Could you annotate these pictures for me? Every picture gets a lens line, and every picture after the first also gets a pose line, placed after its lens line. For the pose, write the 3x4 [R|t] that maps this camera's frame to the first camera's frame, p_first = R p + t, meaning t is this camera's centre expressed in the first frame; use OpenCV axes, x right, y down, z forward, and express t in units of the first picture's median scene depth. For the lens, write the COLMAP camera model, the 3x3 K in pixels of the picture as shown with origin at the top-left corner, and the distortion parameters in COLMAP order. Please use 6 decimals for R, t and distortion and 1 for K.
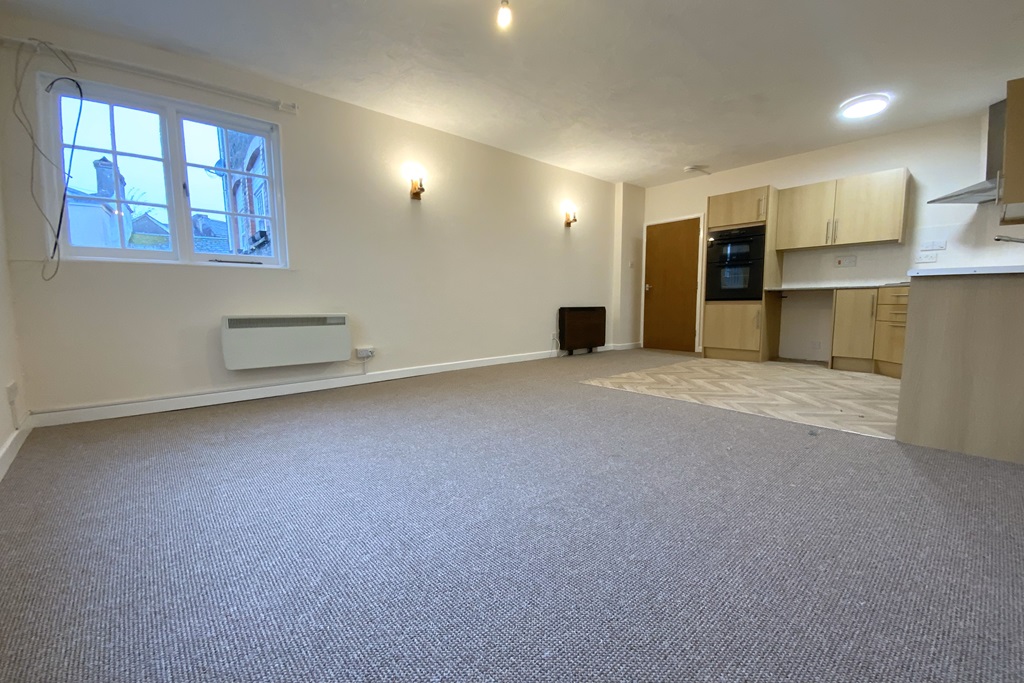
lens RADIAL K [[415.6, 0, 507.3], [0, 415.6, 344.7], [0, 0, 1]] dist [0.009713, -0.006221]
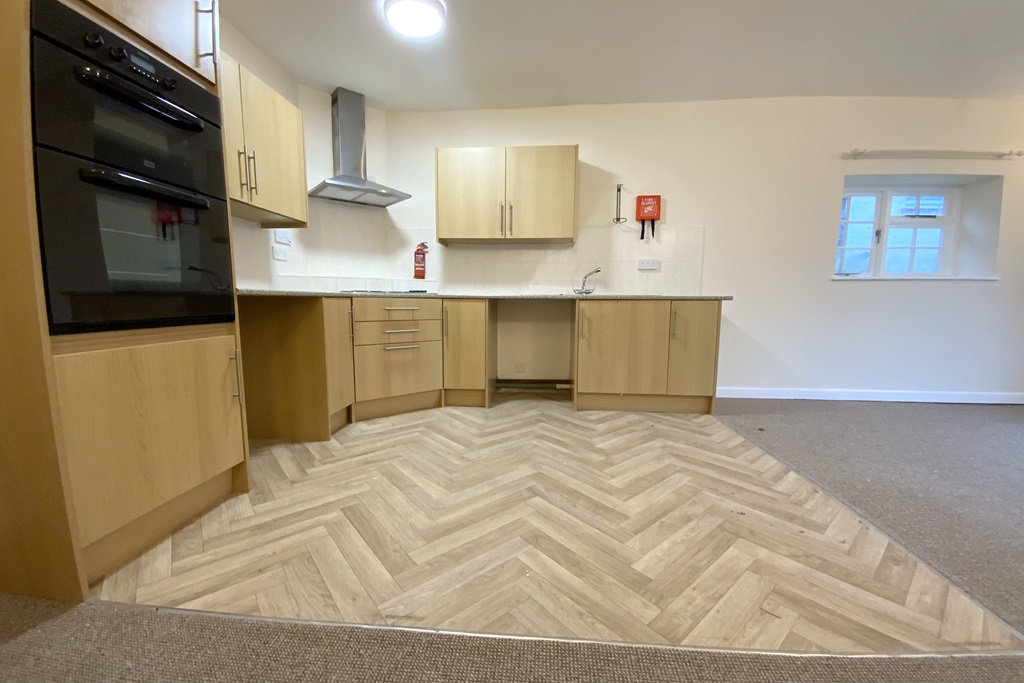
lens RADIAL K [[415.6, 0, 510.4], [0, 415.6, 349.1], [0, 0, 1]] dist [0.009713, -0.006221]
pose [[-0.703579, -0.076905, 0.706443, 0.196416], [0.072538, 0.981161, 0.179055, -0.130581], [-0.706905, 0.177224, -0.684746, 1.080945]]
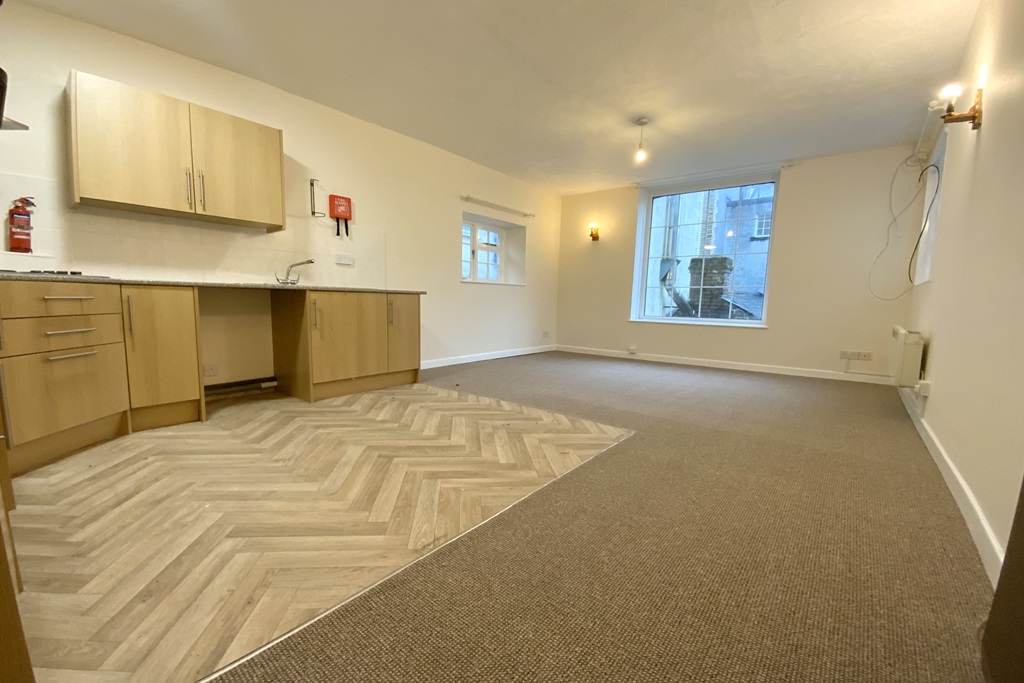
lens RADIAL K [[415.6, 0, 516.6], [0, 415.6, 349.1], [0, 0, 1]] dist [0.009713, -0.006221]
pose [[-0.982849, 0.014340, -0.183852, 0.381417], [-0.025898, 0.976359, 0.214598, -0.141006], [0.182583, 0.215679, -0.959242, 1.247339]]
